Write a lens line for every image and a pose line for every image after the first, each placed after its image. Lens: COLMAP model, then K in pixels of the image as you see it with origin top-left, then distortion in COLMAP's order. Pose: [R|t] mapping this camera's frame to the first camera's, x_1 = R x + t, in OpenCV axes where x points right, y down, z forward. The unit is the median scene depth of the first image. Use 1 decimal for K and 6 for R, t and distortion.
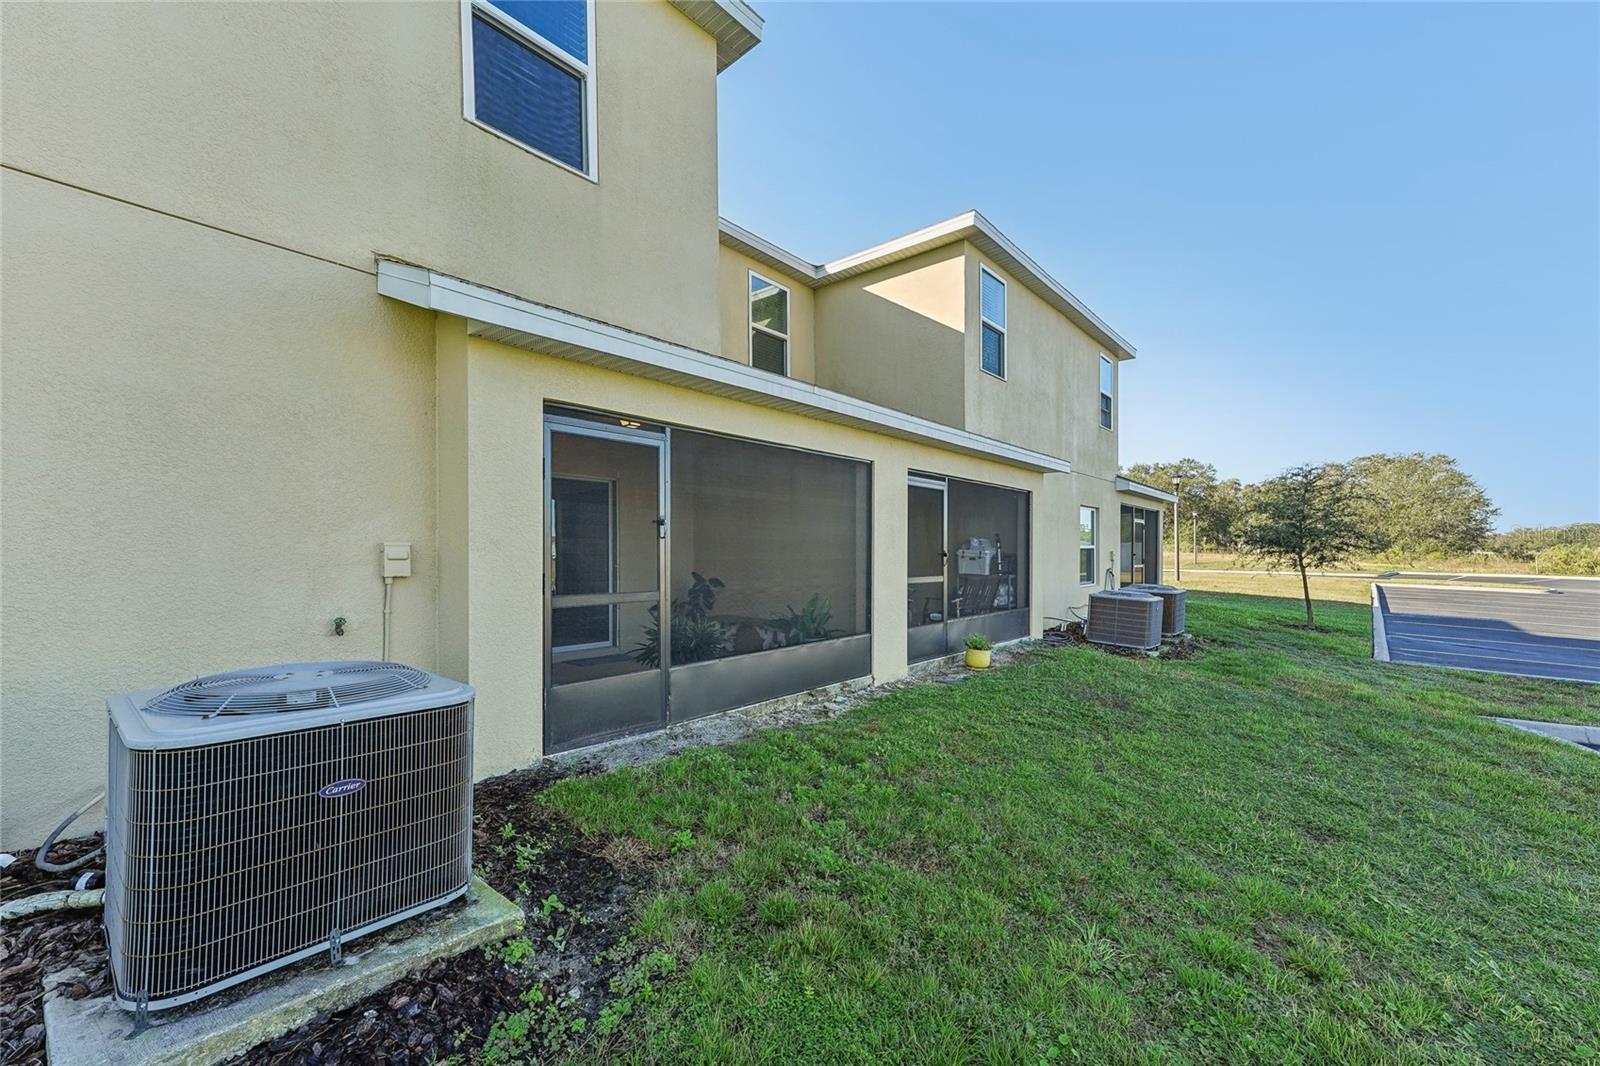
lens RADIAL K [[651.7, 0, 798.1], [0, 651.7, 561.9], [0, 0, 1]] dist [0.011689, 0.000201]
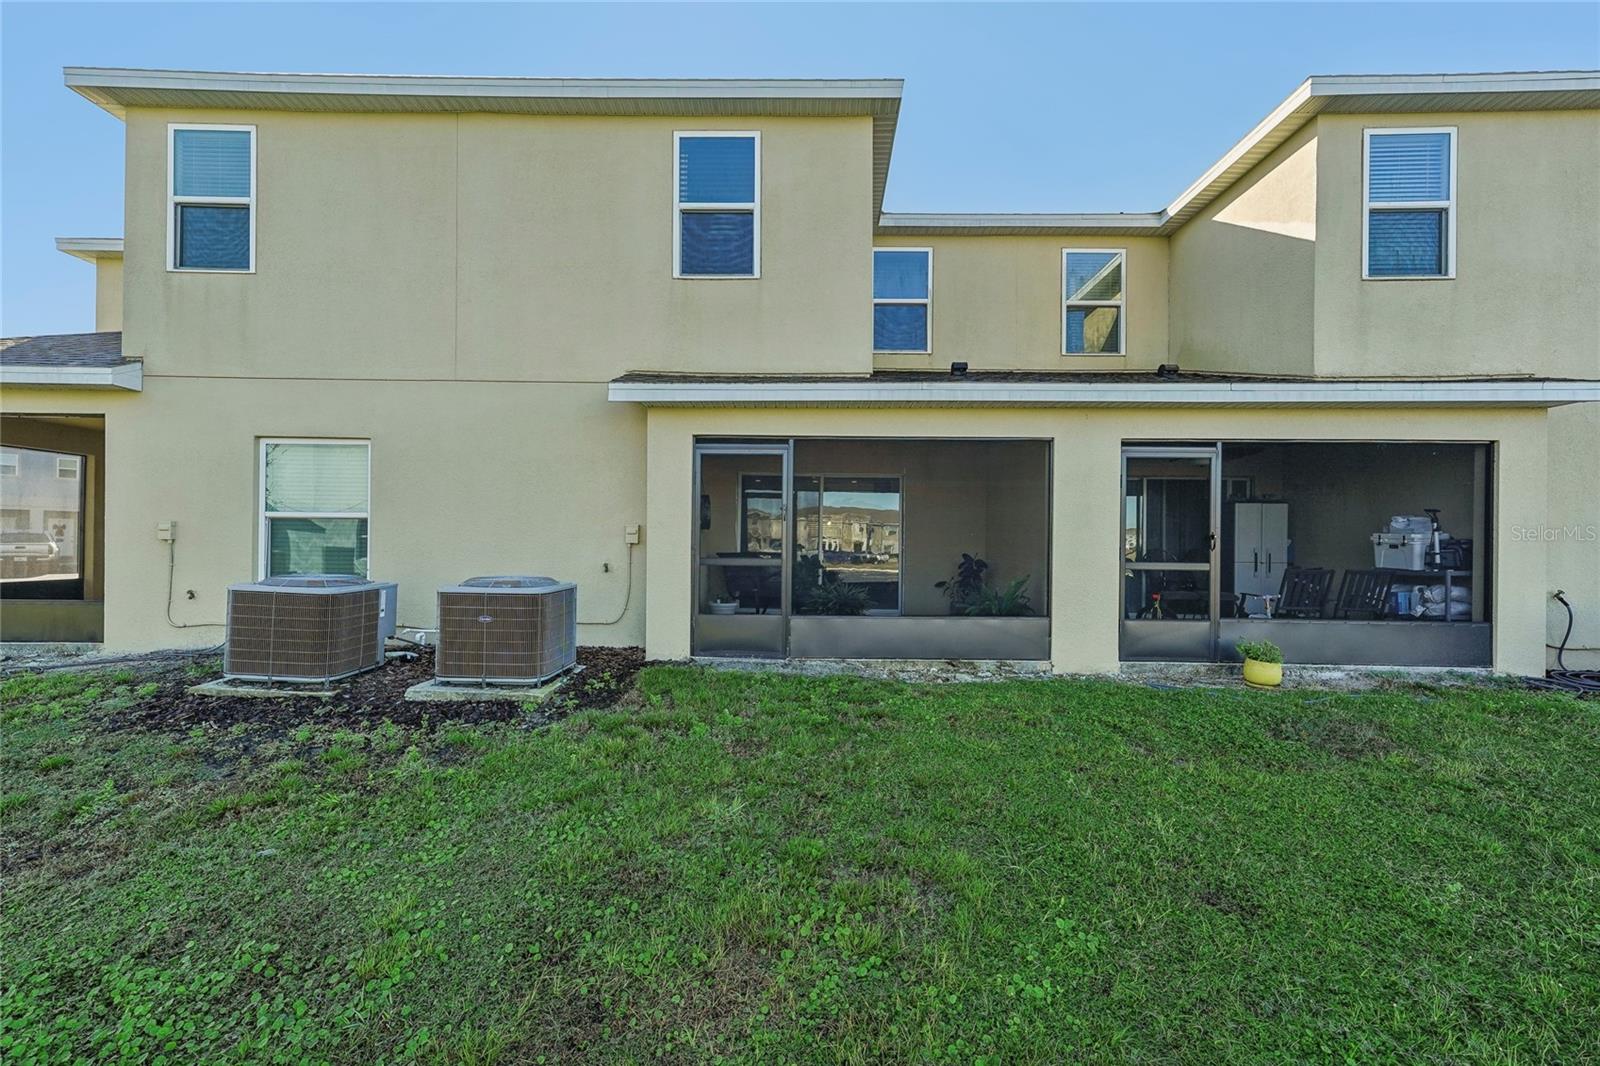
lens RADIAL K [[667.9, 0, 797.6], [0, 667.9, 541.6], [0, 0, 1]] dist [0.018591, 0.000127]
pose [[0.643318, 0.002758, -0.765594, 0.614861], [-0.020271, 0.999704, -0.013431, 0.018519], [0.765331, 0.024160, 0.643183, 0.080570]]
